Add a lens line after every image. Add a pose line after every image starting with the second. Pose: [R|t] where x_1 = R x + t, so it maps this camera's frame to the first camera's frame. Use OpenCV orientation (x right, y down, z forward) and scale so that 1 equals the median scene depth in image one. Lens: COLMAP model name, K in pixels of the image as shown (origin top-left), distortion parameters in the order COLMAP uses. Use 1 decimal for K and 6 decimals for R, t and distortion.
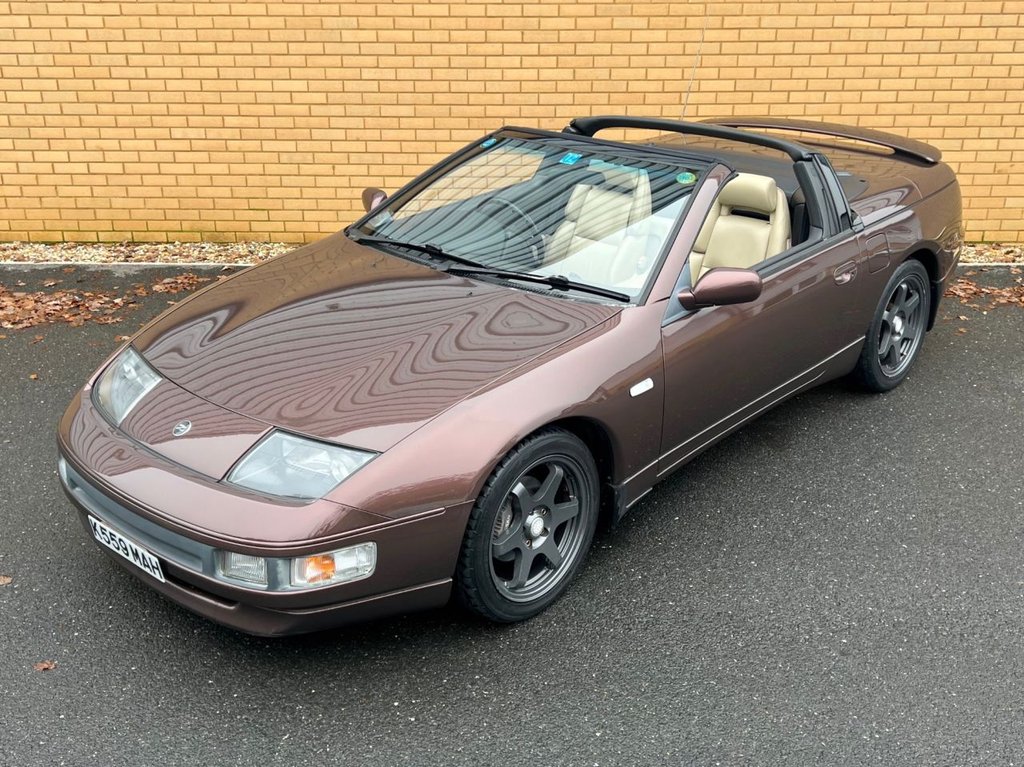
lens RADIAL K [[1107.9, 0, 515.5], [0, 1107.9, 377.0], [0, 0, 1]] dist [0.025874, 0.000000]
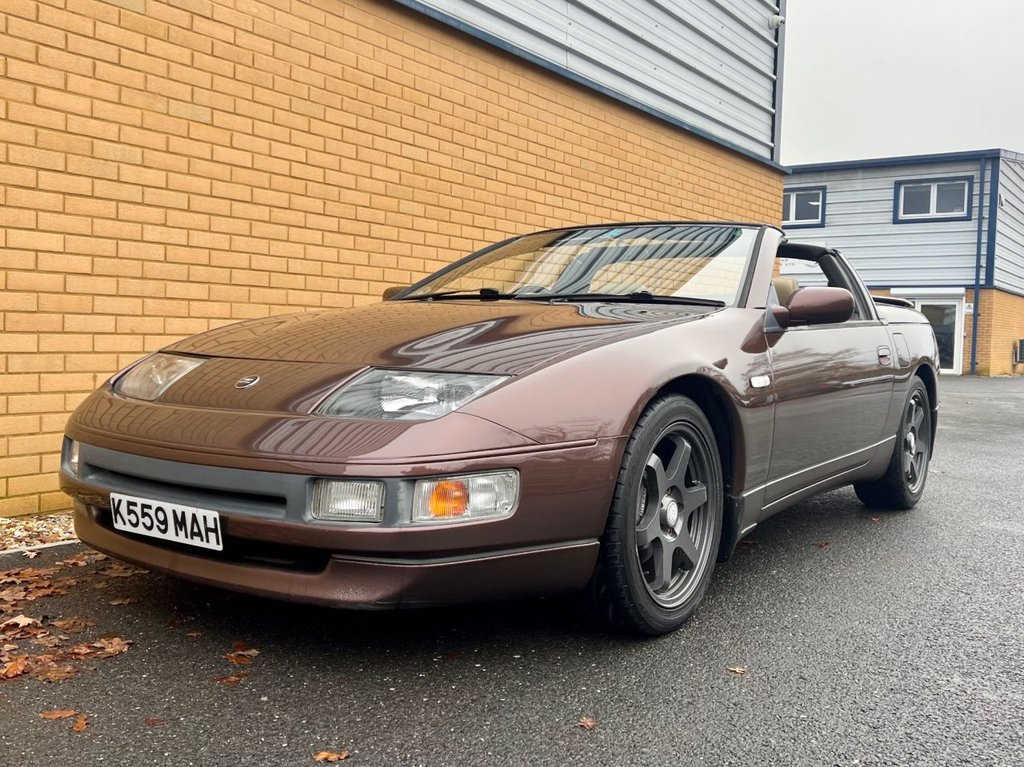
lens RADIAL K [[982.3, 0, 506.4], [0, 982.3, 401.4], [0, 0, 1]] dist [-0.013976, 0.000000]
pose [[0.556934, -0.037226, 0.829722, -0.504679], [0.284776, 0.946996, -0.148662, -0.034811], [-0.780210, 0.319080, 0.538016, 0.565374]]
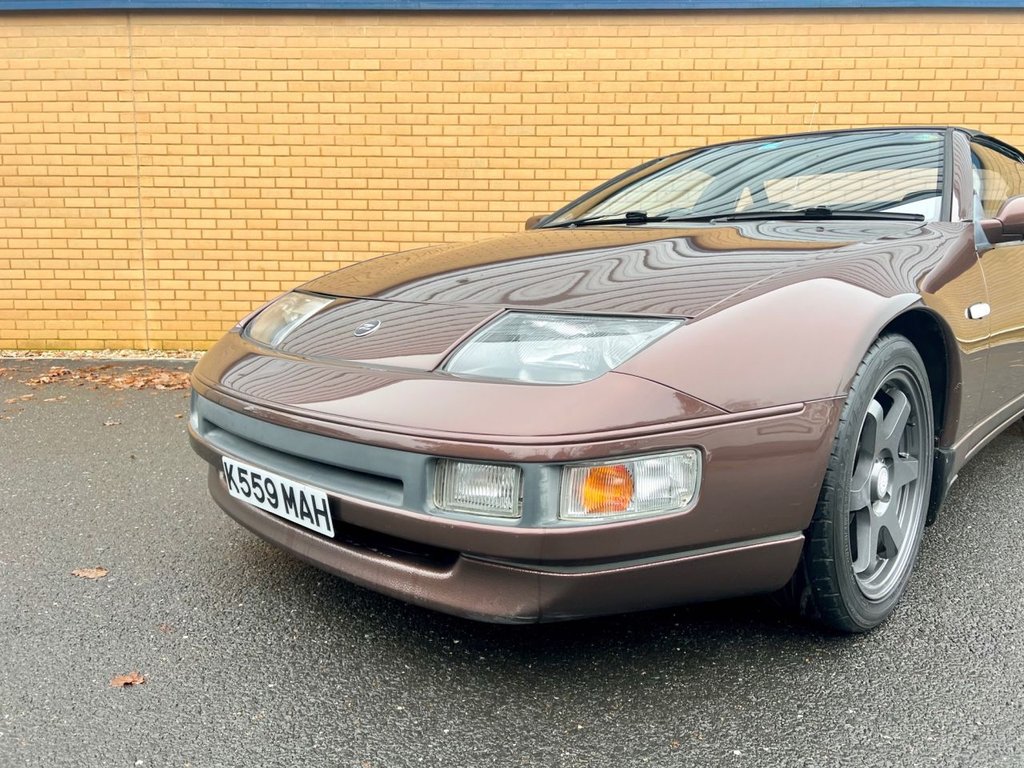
lens RADIAL K [[763.1, 0, 518.2], [0, 763.1, 378.2], [0, 0, 1]] dist [0.048683, -0.056494]
pose [[0.999825, 0.010133, -0.015727, -0.094466], [-0.013451, 0.973615, -0.227802, 0.089316], [0.013004, 0.227974, 0.973580, 0.257748]]
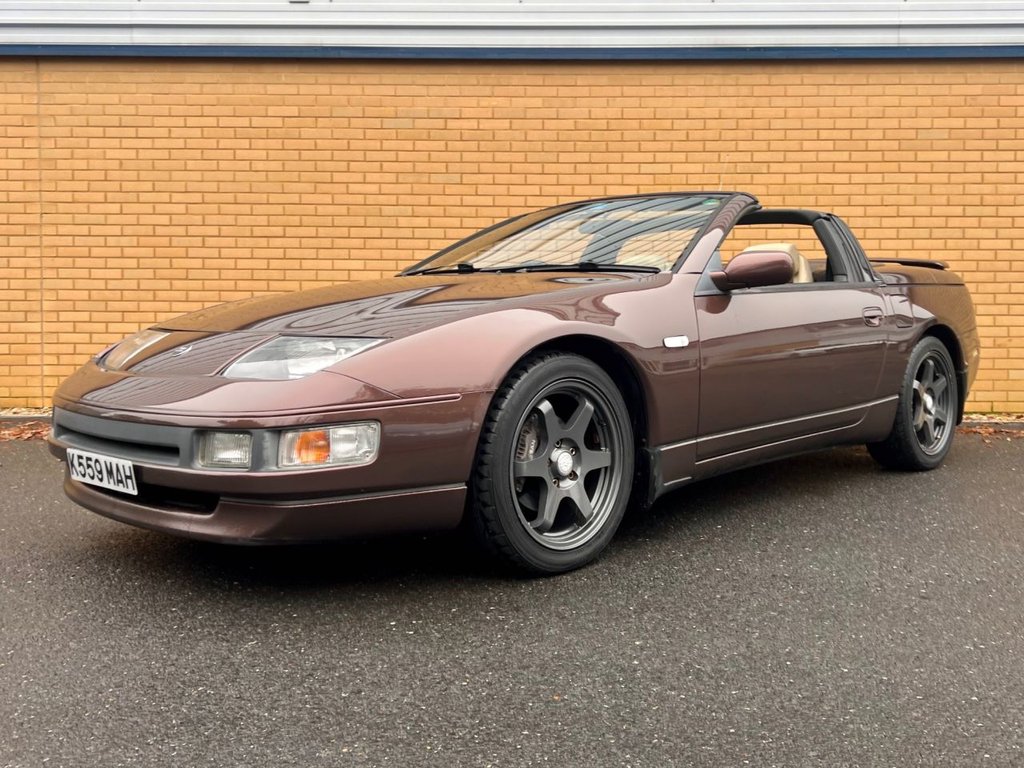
lens RADIAL K [[979.7, 0, 554.9], [0, 979.7, 363.9], [0, 0, 1]] dist [0.036793, 0.000000]
pose [[0.999976, 0.006799, -0.001114, 0.005622], [-0.006786, 0.943792, -0.330472, 0.156712], [-0.001195, 0.330471, 0.943815, 0.108383]]
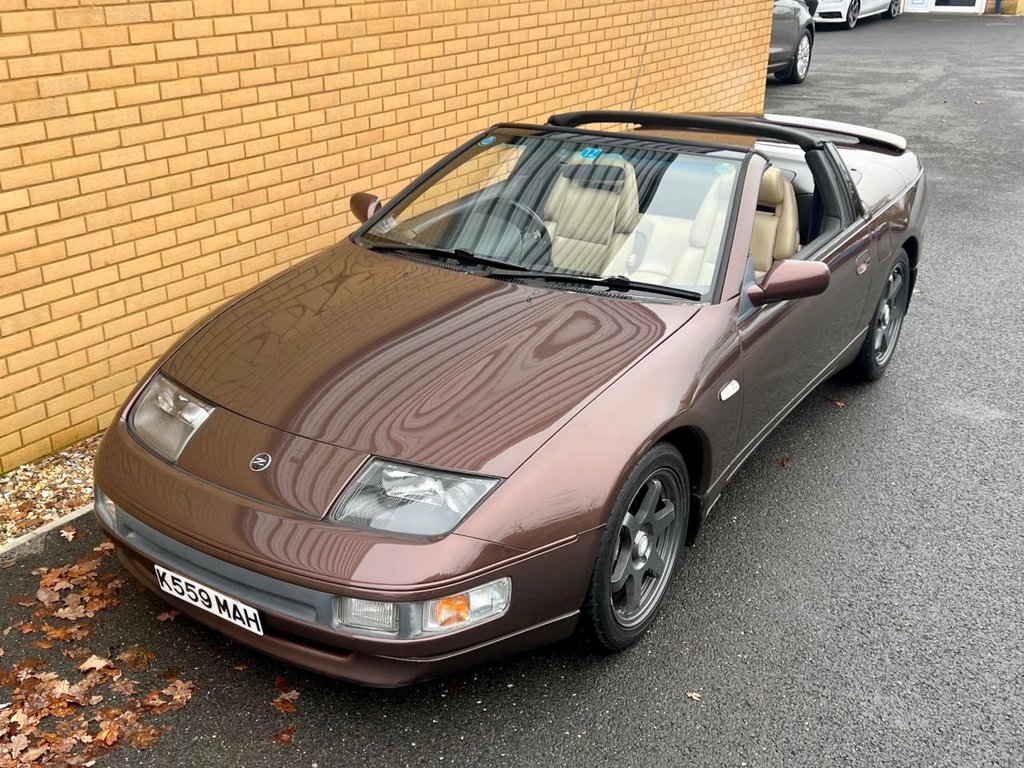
lens RADIAL K [[1048.9, 0, 427.1], [0, 1048.9, 424.1], [0, 0, 1]] dist [-0.005772, 0.000000]
pose [[0.576566, -0.350067, 0.738258, -0.527978], [0.325870, 0.927113, 0.185120, -0.187138], [-0.749254, 0.133842, 0.648618, 0.503616]]
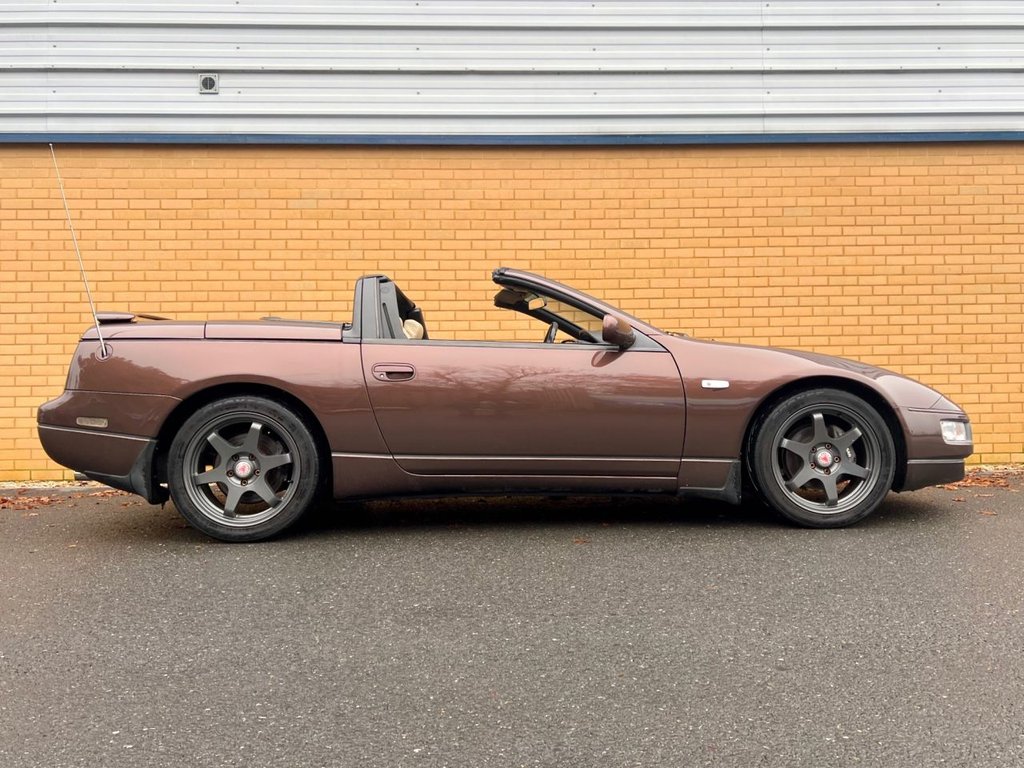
lens RADIAL K [[836.6, 0, 541.1], [0, 836.6, 380.5], [0, 0, 1]] dist [0.059999, -0.070328]
pose [[0.998704, -0.009789, 0.049946, 0.052677], [0.028676, 0.918975, -0.393272, 0.136314], [-0.042050, 0.394195, 0.918064, 0.200433]]
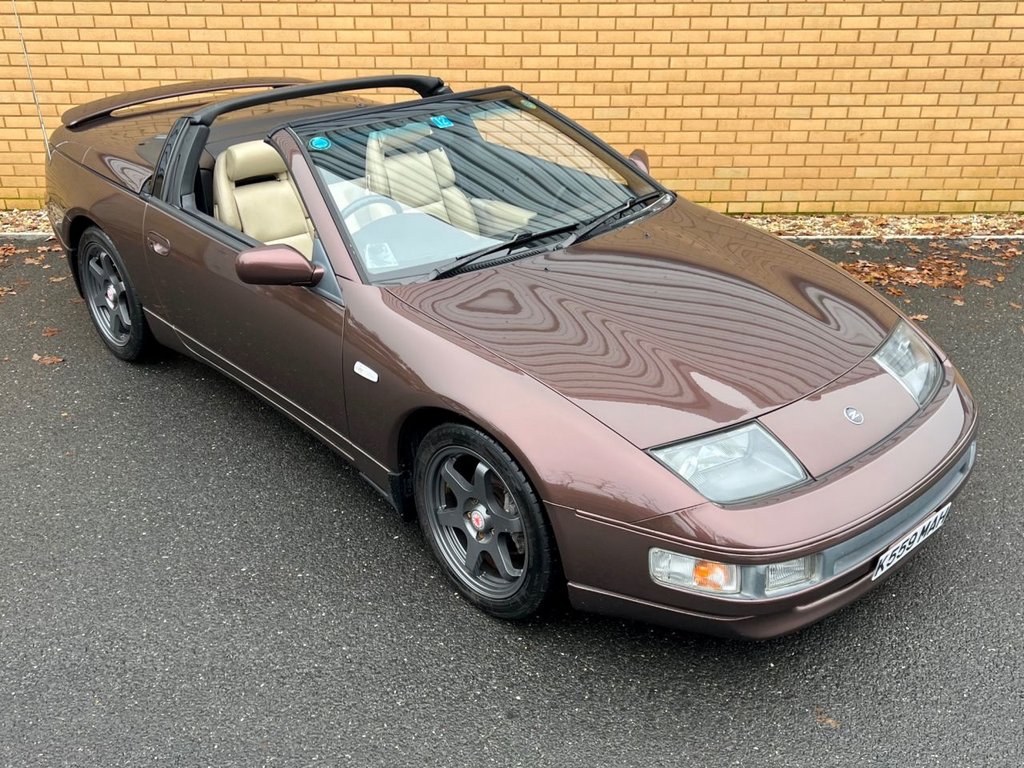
lens RADIAL K [[1012.2, 0, 506.0], [0, 1012.2, 382.1], [0, 0, 1]] dist [0.027867, 0.000000]
pose [[0.999996, 0.002435, 0.001473, 0.136820], [-0.002531, 0.997620, 0.068904, -0.034618], [-0.001301, -0.068908, 0.997622, 0.098510]]
